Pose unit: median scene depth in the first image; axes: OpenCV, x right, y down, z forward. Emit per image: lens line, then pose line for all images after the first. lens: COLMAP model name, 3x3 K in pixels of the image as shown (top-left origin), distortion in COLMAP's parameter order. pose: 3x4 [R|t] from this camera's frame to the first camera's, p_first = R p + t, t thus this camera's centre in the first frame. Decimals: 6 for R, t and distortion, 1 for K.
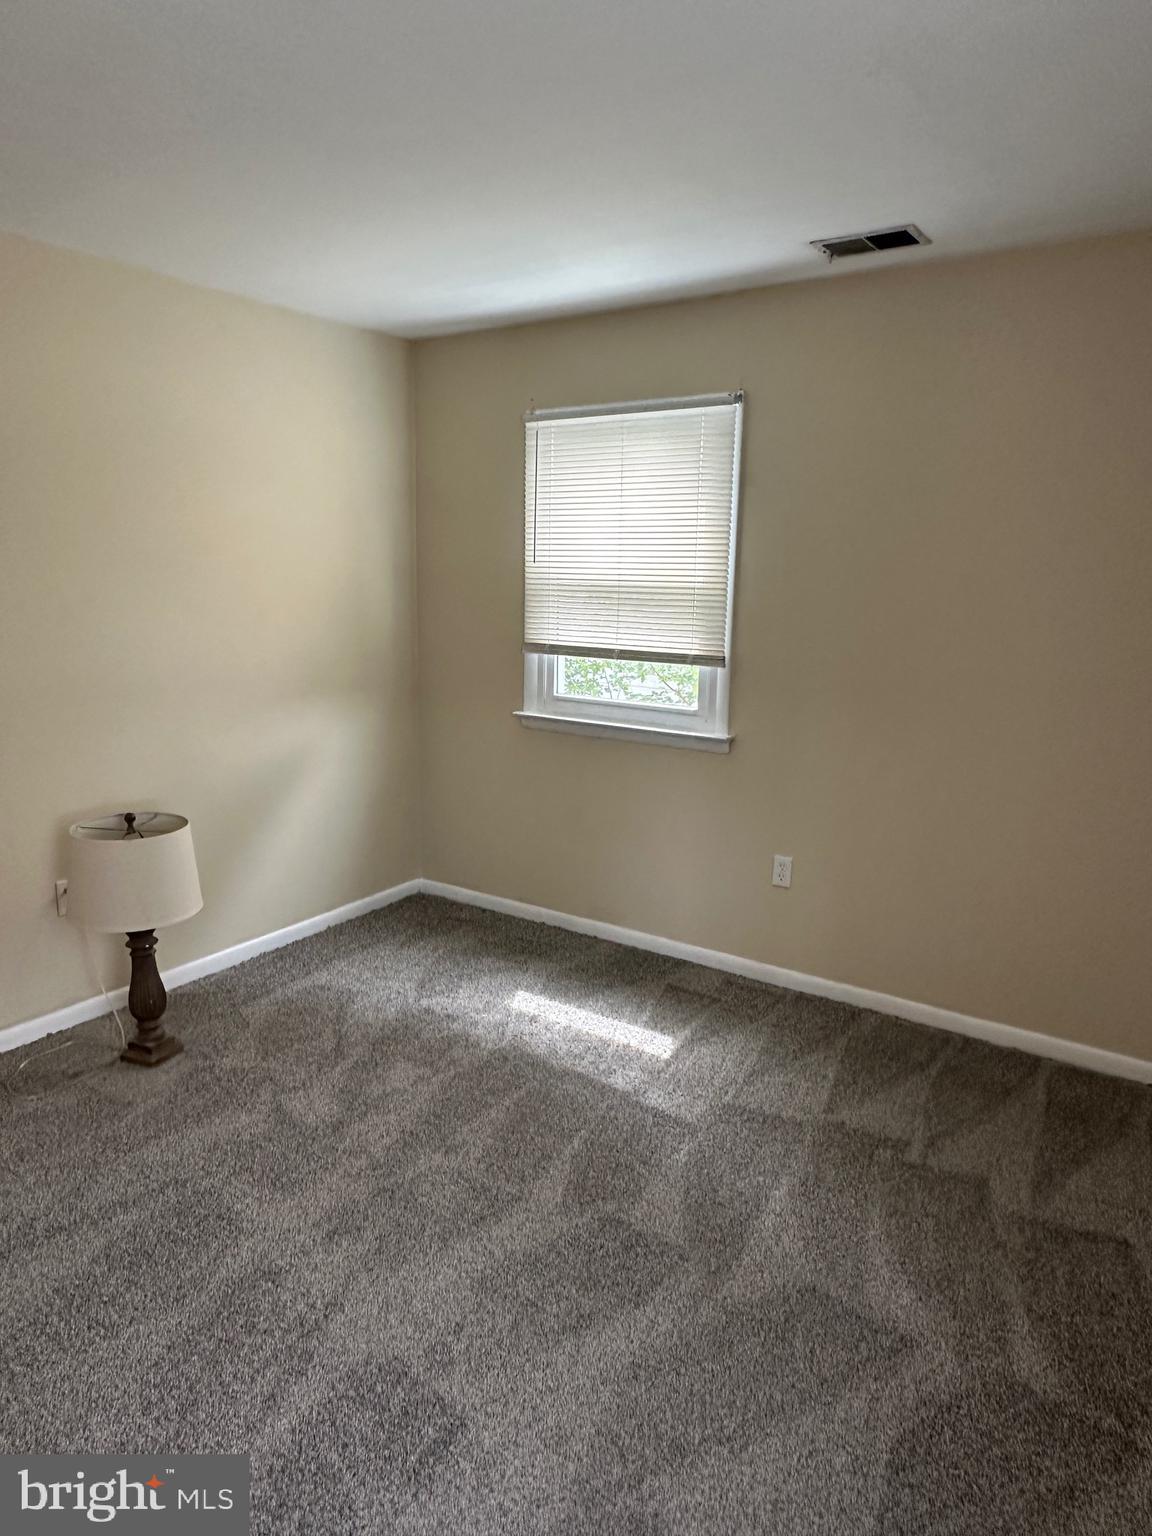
lens RADIAL K [[983.6, 0, 575.7], [0, 983.6, 759.6], [0, 0, 1]] dist [-0.004983, 0.006086]
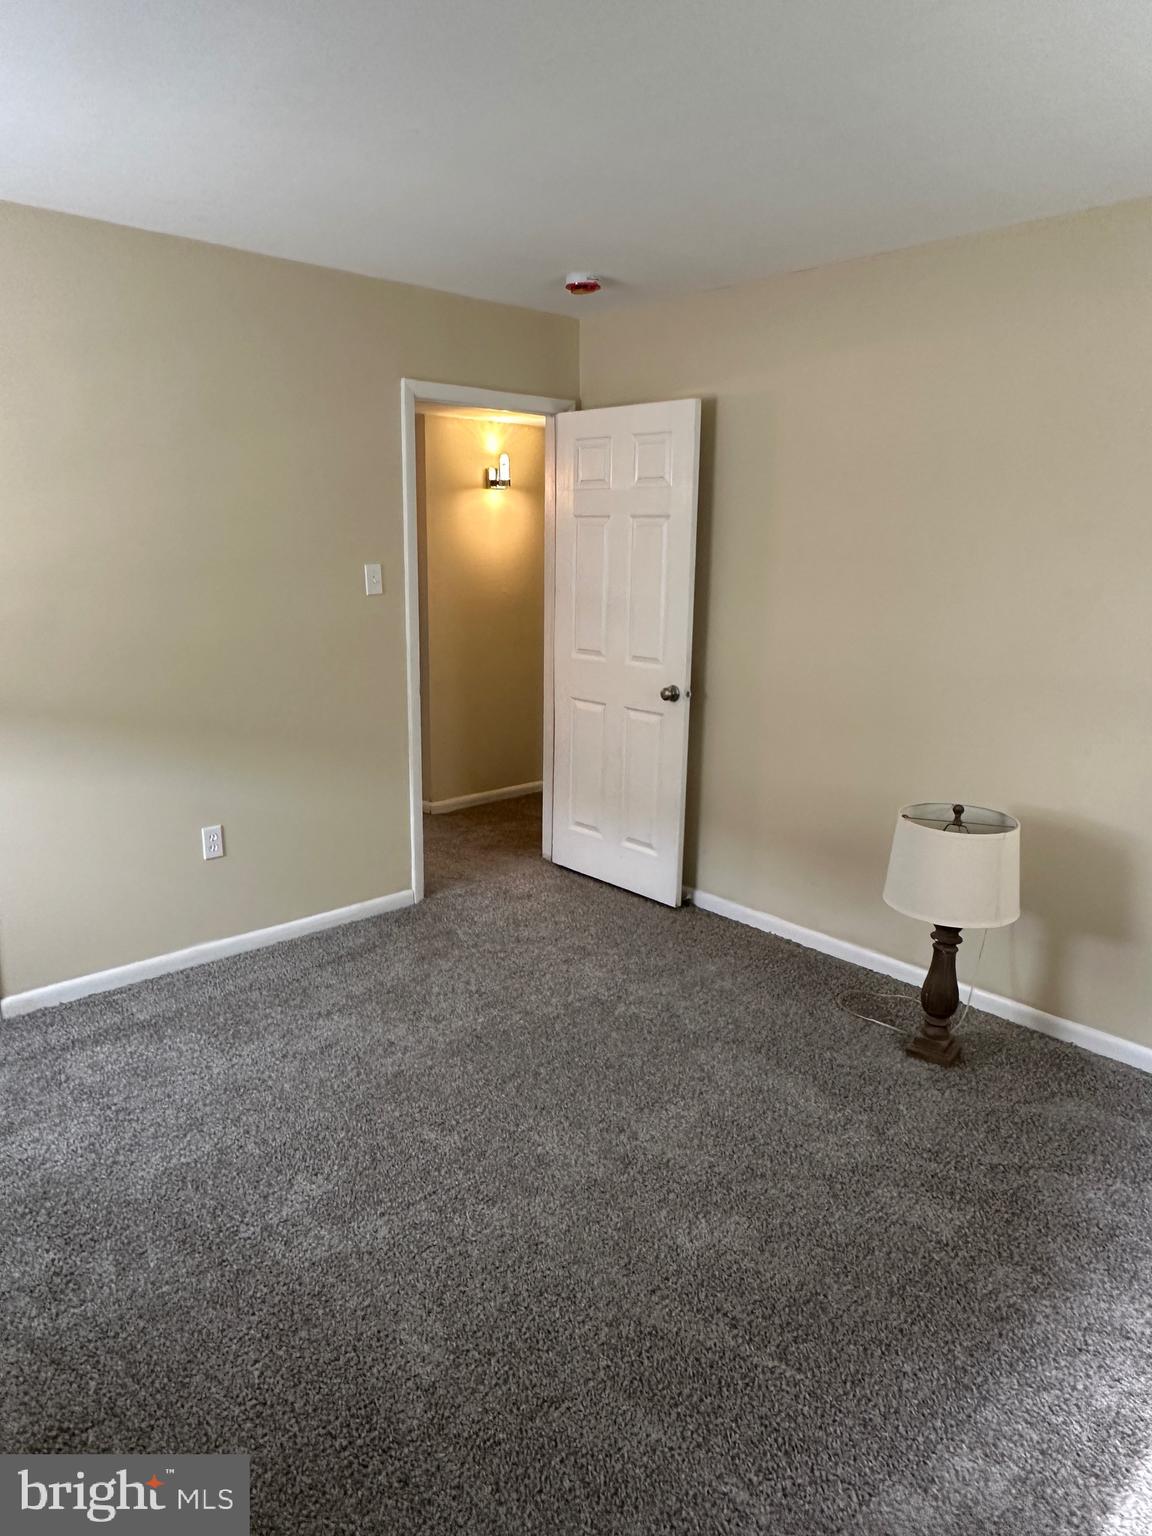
lens RADIAL K [[983.6, 0, 573.4], [0, 983.6, 772.0], [0, 0, 1]] dist [-0.004983, 0.006086]
pose [[-0.225694, 0.193236, -0.954841, 0.539148], [-0.213783, 0.946416, 0.242063, -0.126366], [0.950452, 0.258761, -0.172290, 0.773908]]
